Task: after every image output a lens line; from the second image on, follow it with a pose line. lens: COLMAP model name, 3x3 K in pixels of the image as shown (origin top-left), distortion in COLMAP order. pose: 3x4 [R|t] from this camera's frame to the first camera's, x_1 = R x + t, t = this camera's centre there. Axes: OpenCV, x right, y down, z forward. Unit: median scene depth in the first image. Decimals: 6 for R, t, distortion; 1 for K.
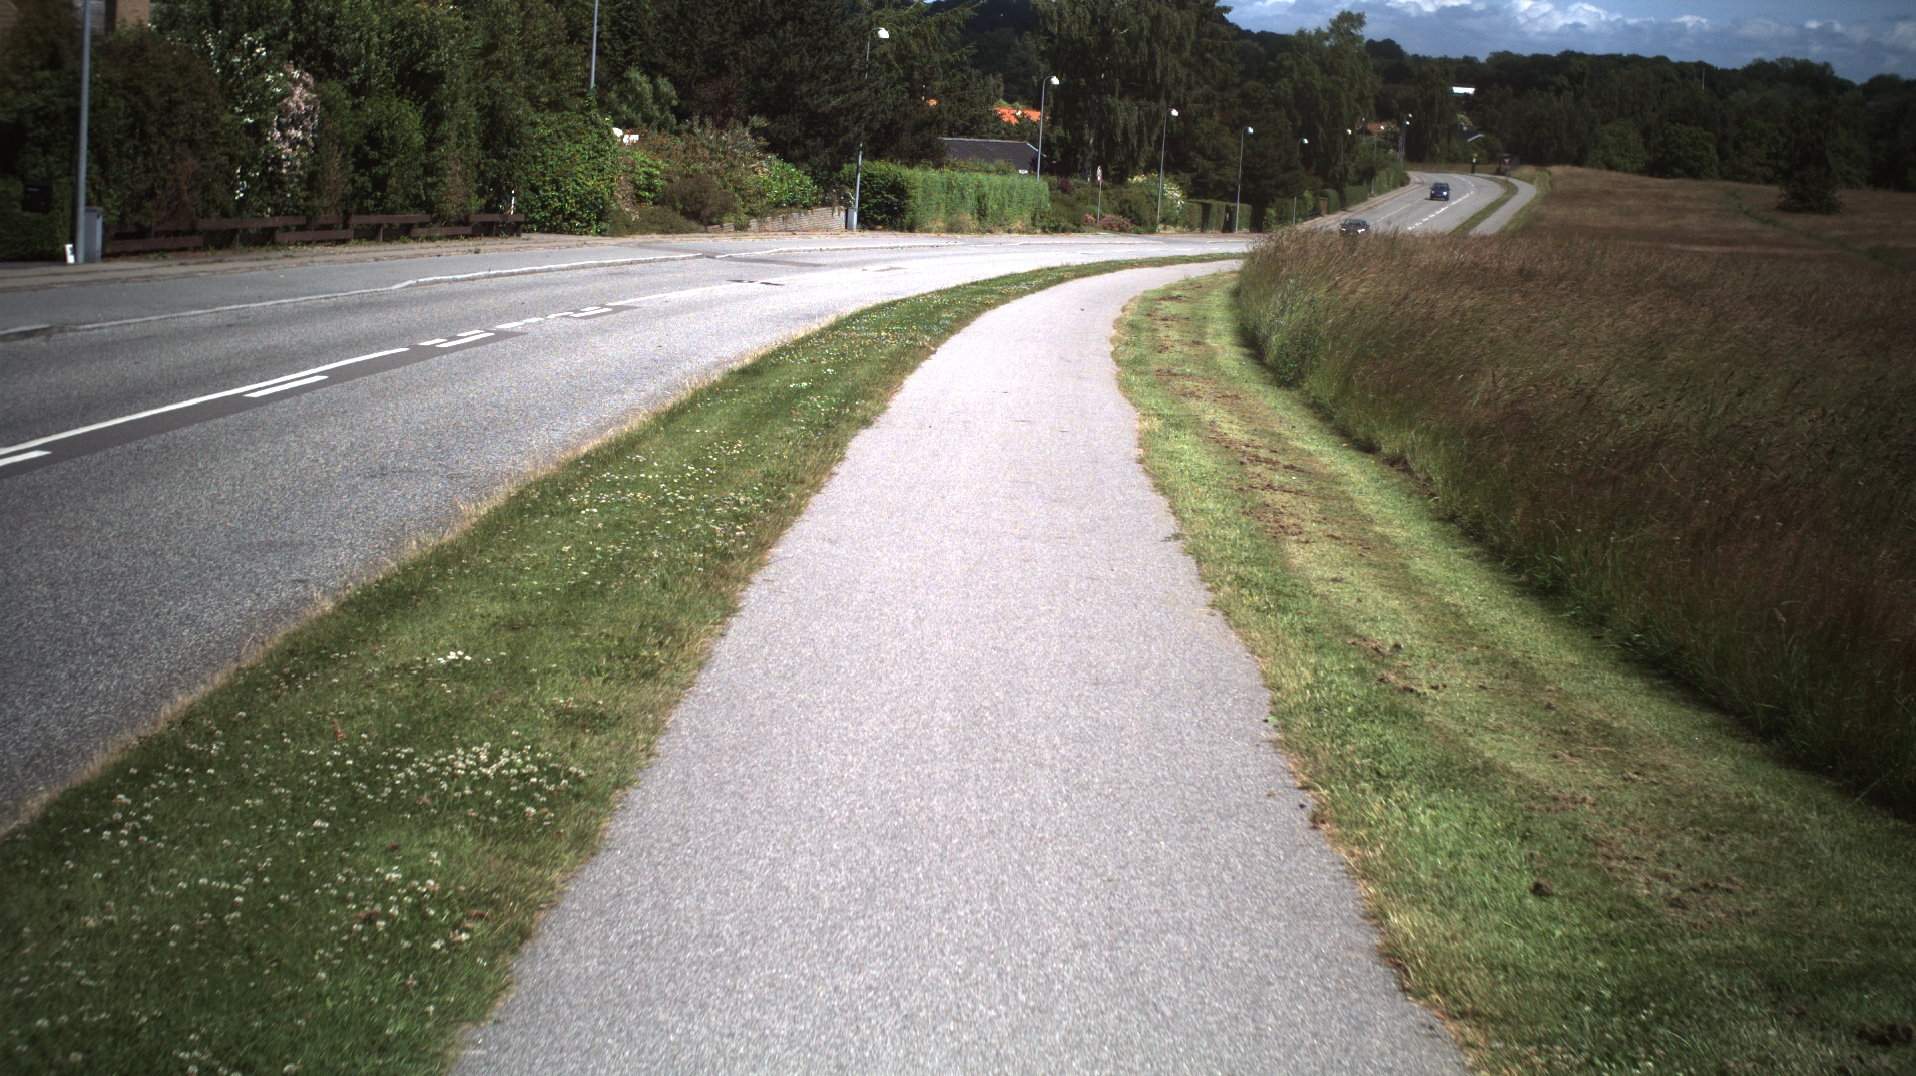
lens RADIAL K [[3397.1, 0, 958.0], [0, 3397.1, 538.0], [0, 0, 1]] dist [-0.276691, 0.286814]
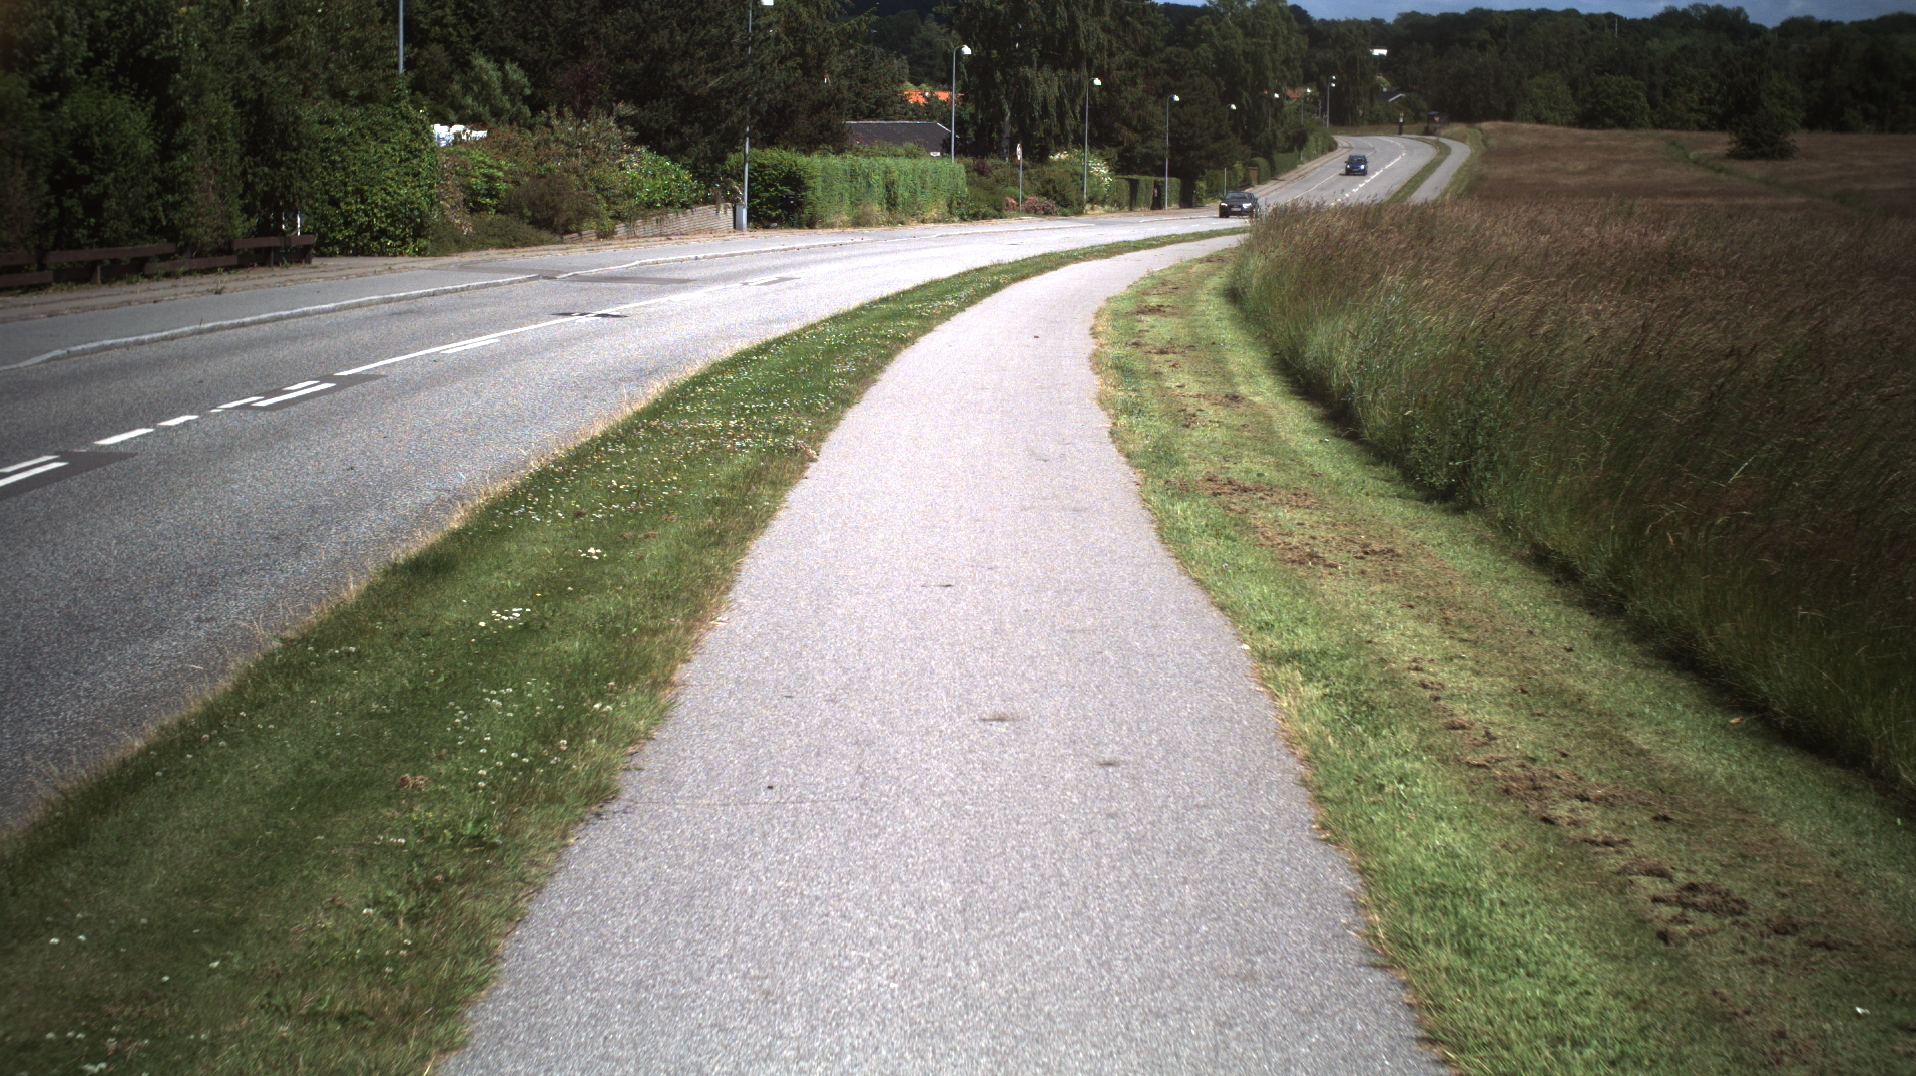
lens RADIAL K [[3397.1, 0, 958.0], [0, 3397.1, 538.0], [0, 0, 1]] dist [-0.276691, 0.286814]
pose [[0.998554, -0.049401, 0.021215, 0.001725], [0.049311, 0.998772, 0.004767, -0.016312], [-0.021424, -0.003714, 0.999764, 0.160116]]
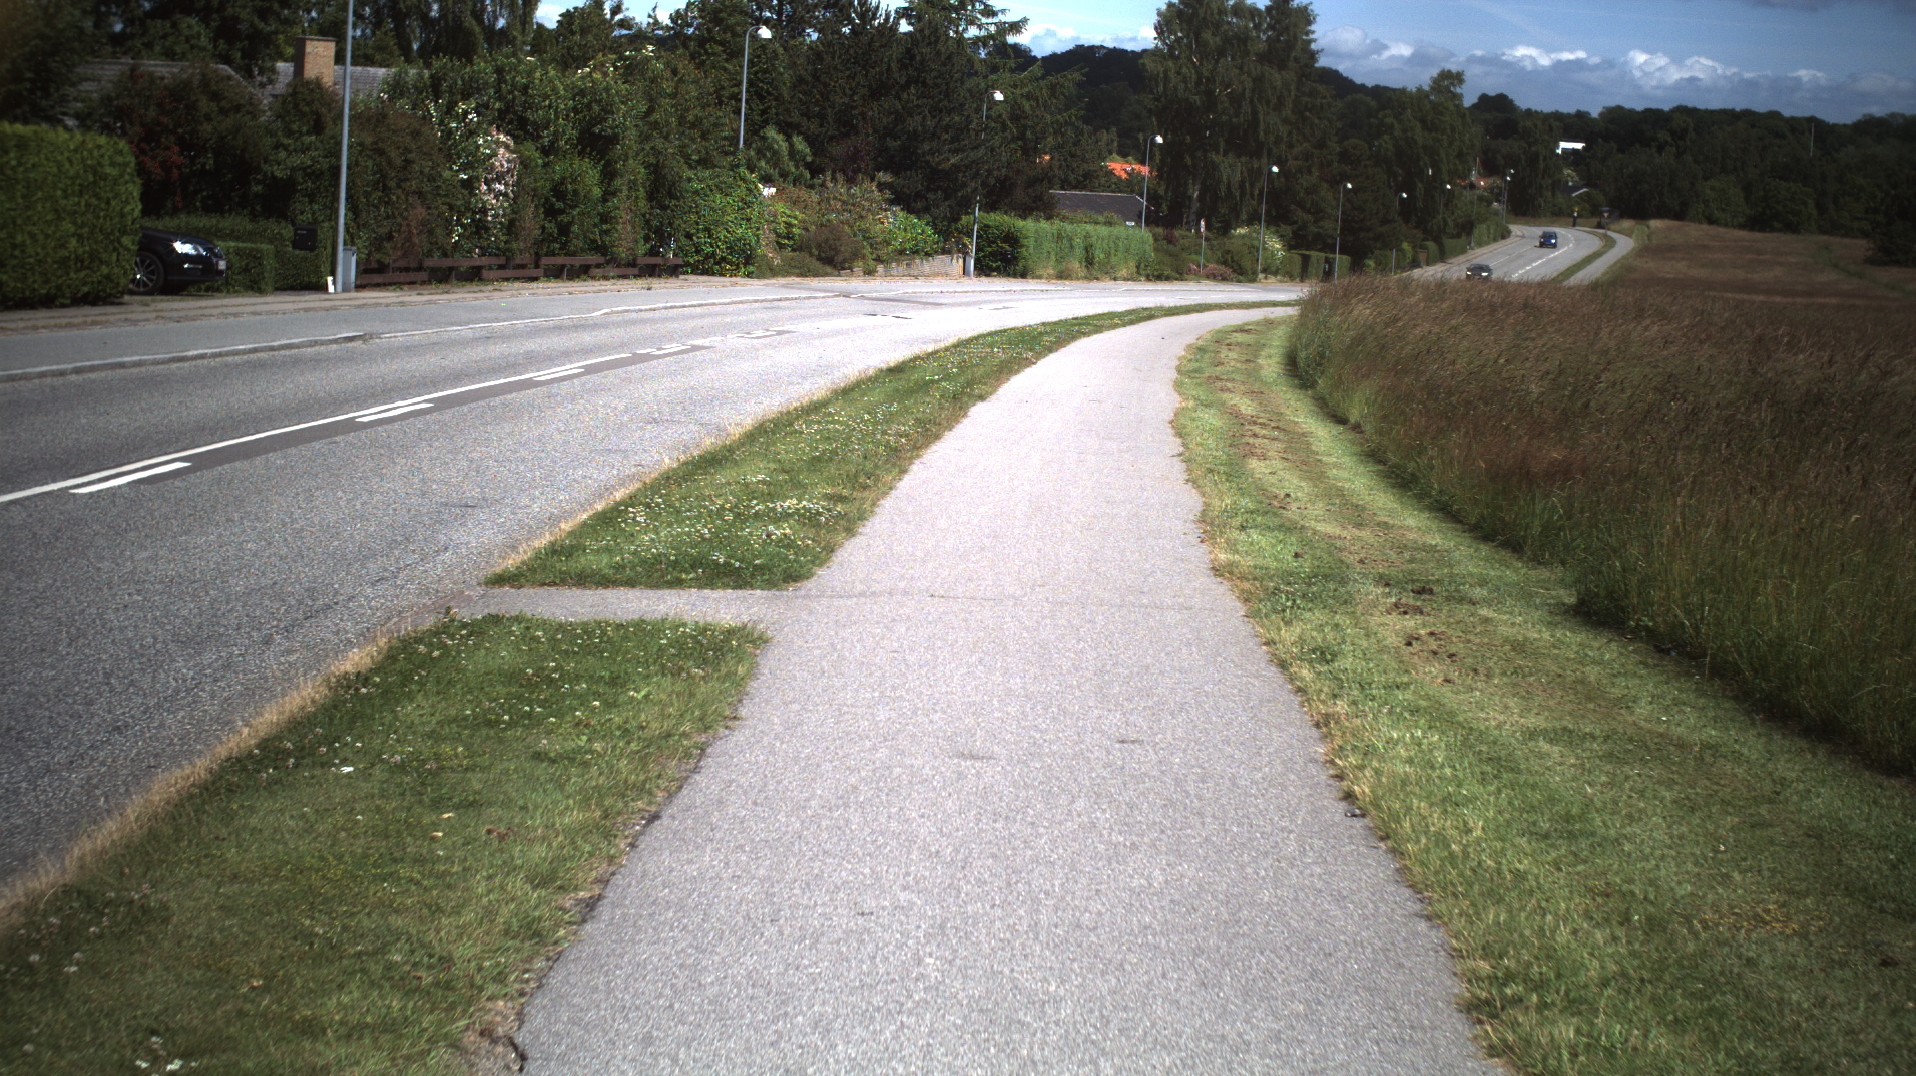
lens RADIAL K [[3397.1, 0, 958.0], [0, 3397.1, 538.0], [0, 0, 1]] dist [-0.276691, 0.286814]
pose [[0.999415, 0.005992, -0.033668, 0.002823], [-0.006503, 0.999865, -0.015071, 0.011716], [0.033573, 0.015281, 0.999319, -0.106163]]
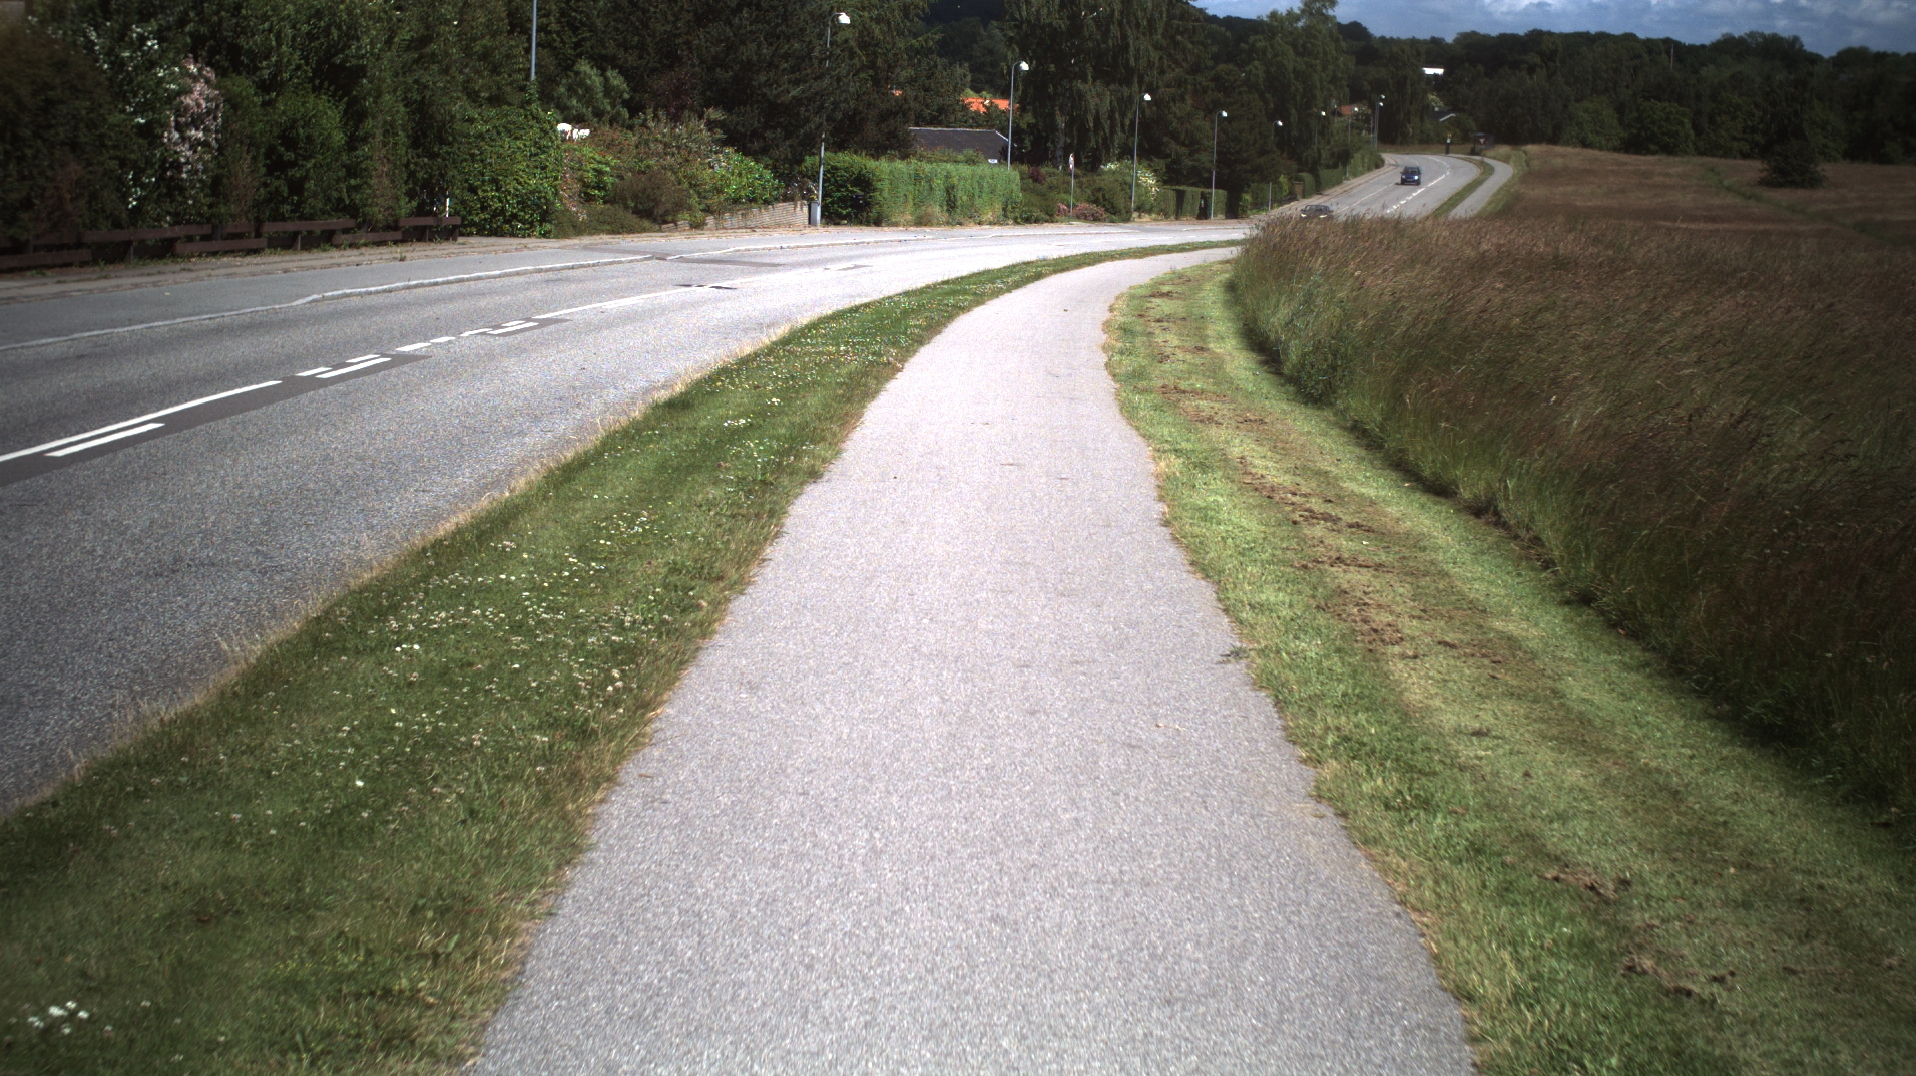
lens RADIAL K [[3397.1, 0, 958.0], [0, 3397.1, 538.0], [0, 0, 1]] dist [-0.276691, 0.286814]
pose [[0.999757, -0.020846, 0.007153, 0.000140], [0.020828, 0.999780, 0.002642, -0.005350], [-0.007206, -0.002493, 0.999971, 0.053210]]
